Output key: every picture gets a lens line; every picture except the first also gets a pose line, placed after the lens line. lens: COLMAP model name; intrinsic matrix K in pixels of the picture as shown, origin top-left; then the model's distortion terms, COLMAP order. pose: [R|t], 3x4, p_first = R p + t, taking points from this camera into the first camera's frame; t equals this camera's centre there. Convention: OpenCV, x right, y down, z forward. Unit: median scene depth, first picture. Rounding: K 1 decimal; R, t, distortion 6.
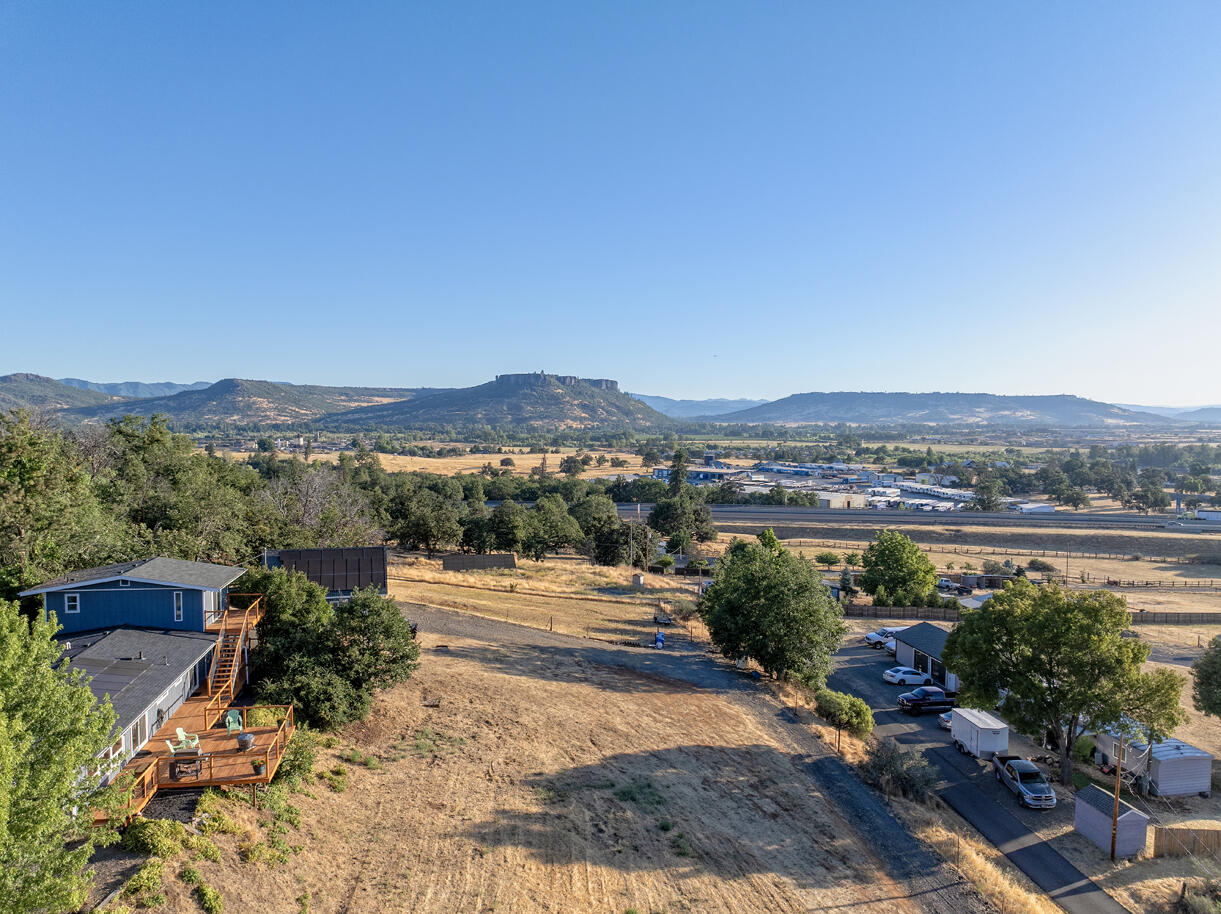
lens RADIAL K [[860.2, 0, 610.5], [0, 860.2, 457.0], [0, 0, 1]] dist [-0.046470, 0.014770]
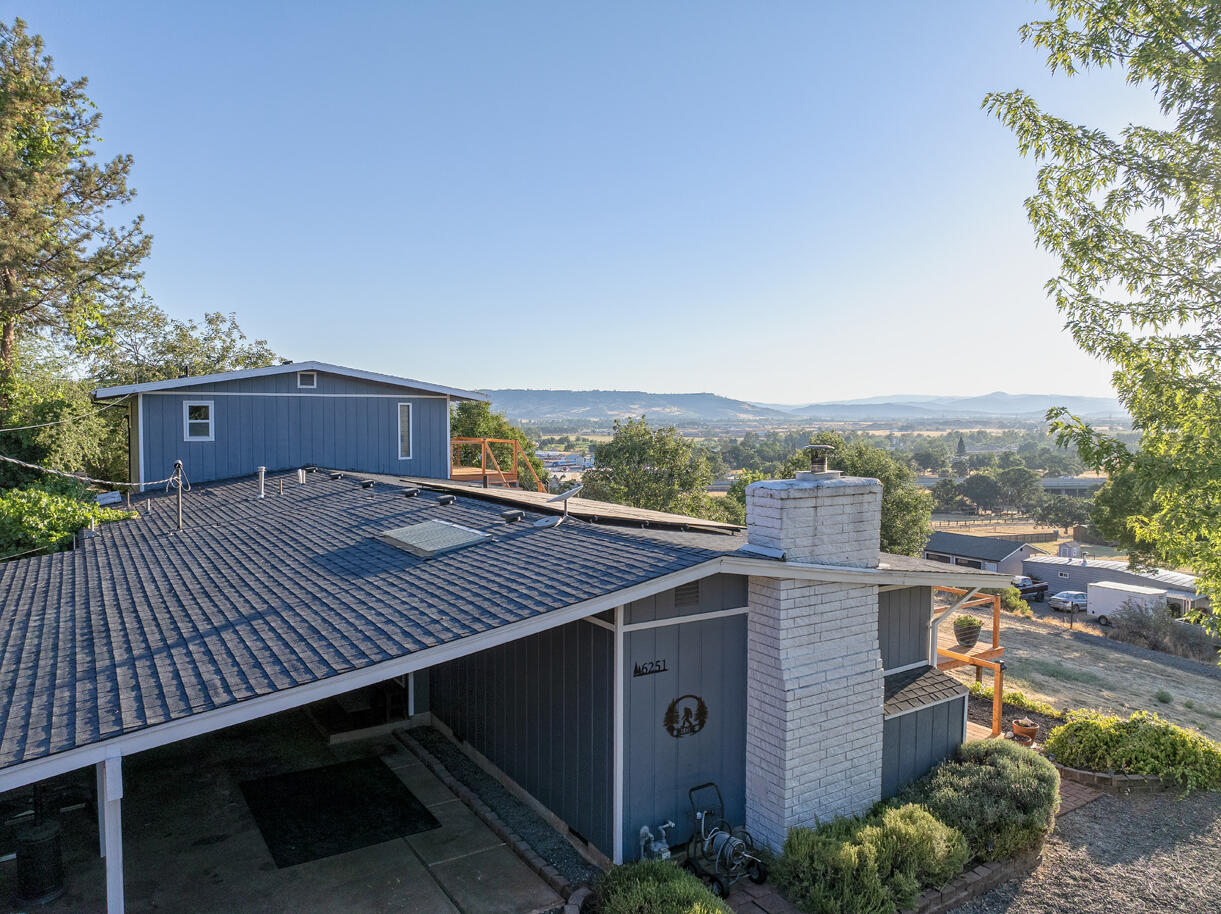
lens RADIAL K [[858.7, 0, 610.5], [0, 858.7, 457.0], [0, 0, 1]] dist [-0.040691, 0.004608]
pose [[0.927109, -0.021053, 0.374201, -0.288160], [0.020077, 0.999777, 0.006505, 0.093201], [-0.374255, 0.001482, 0.927325, 0.228567]]
